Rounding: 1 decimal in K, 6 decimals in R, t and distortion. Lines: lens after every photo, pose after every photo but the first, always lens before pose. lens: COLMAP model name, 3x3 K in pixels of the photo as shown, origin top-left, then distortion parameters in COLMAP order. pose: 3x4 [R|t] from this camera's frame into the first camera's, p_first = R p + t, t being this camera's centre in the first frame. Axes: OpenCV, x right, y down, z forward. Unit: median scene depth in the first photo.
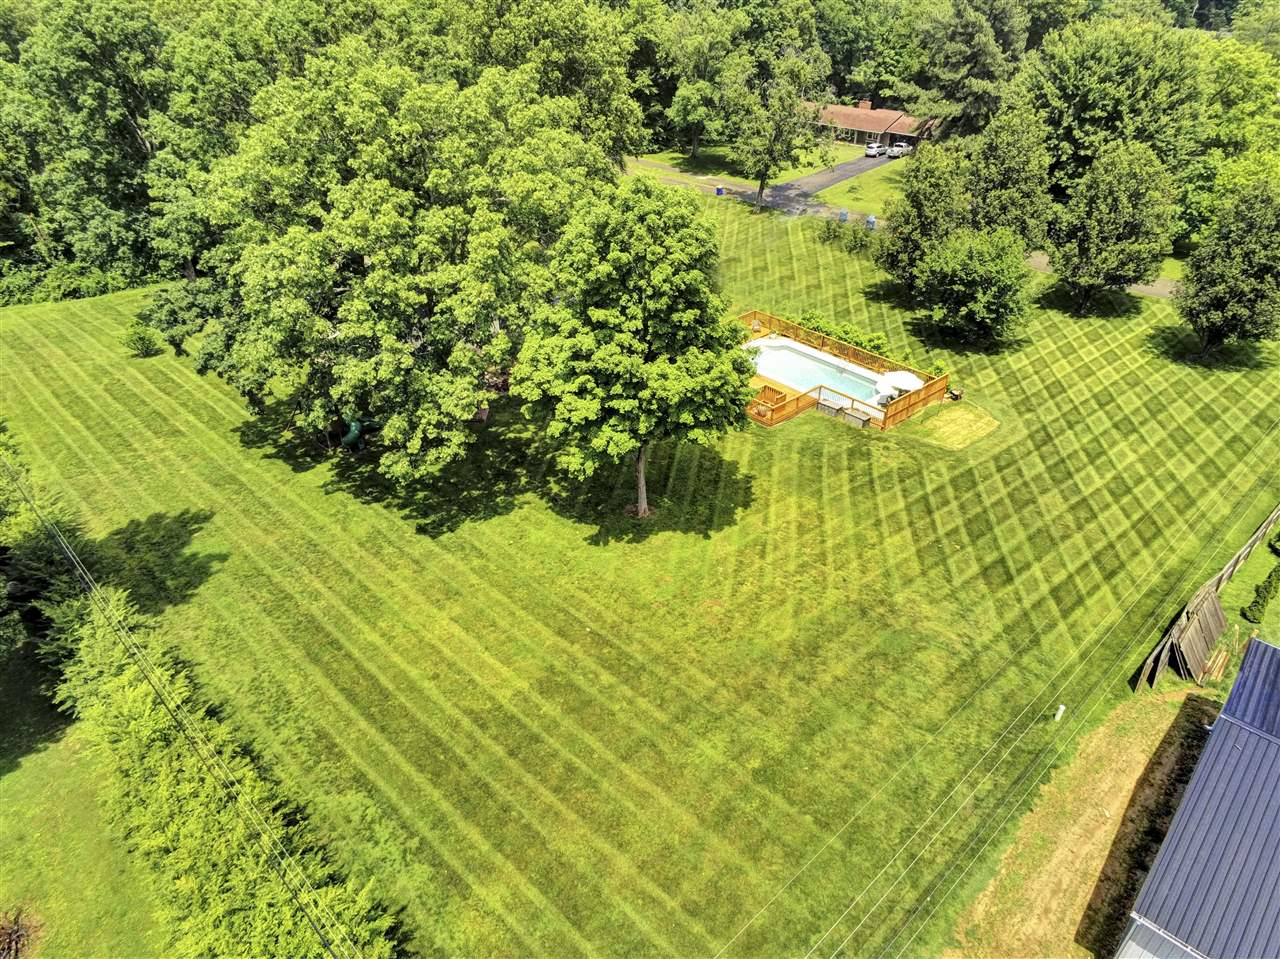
lens RADIAL K [[830.0, 0, 640.4], [0, 830.0, 480.9], [0, 0, 1]] dist [-0.000953, 0.002356]
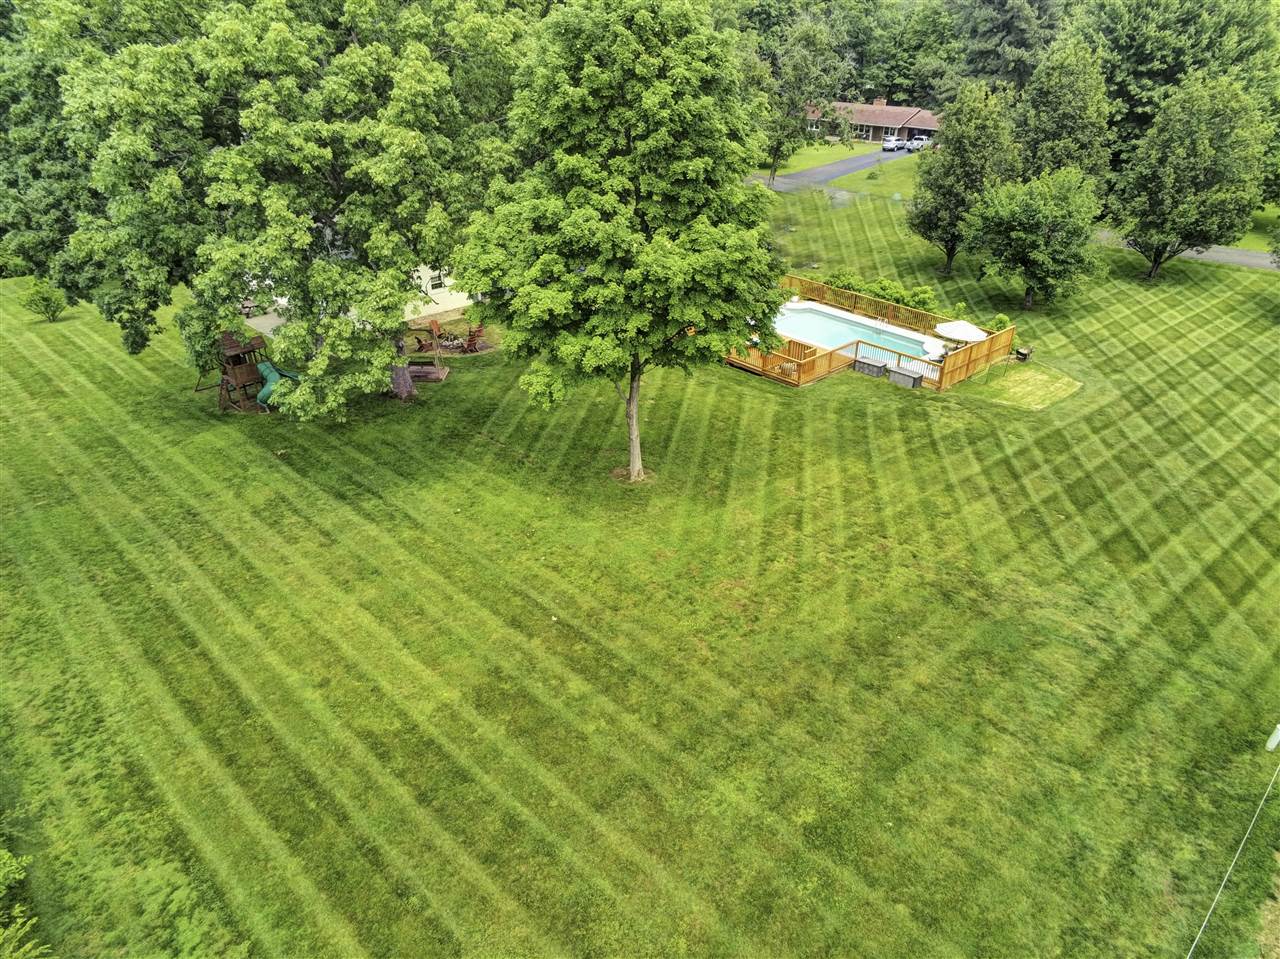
lens RADIAL K [[830.0, 0, 639.4], [0, 830.0, 477.3], [0, 0, 1]] dist [-0.000953, 0.002356]
pose [[0.999972, -0.000973, -0.007391, 0.013551], [0.000535, 0.998262, -0.058938, 0.100496], [0.007435, 0.058932, 0.998234, 0.295217]]
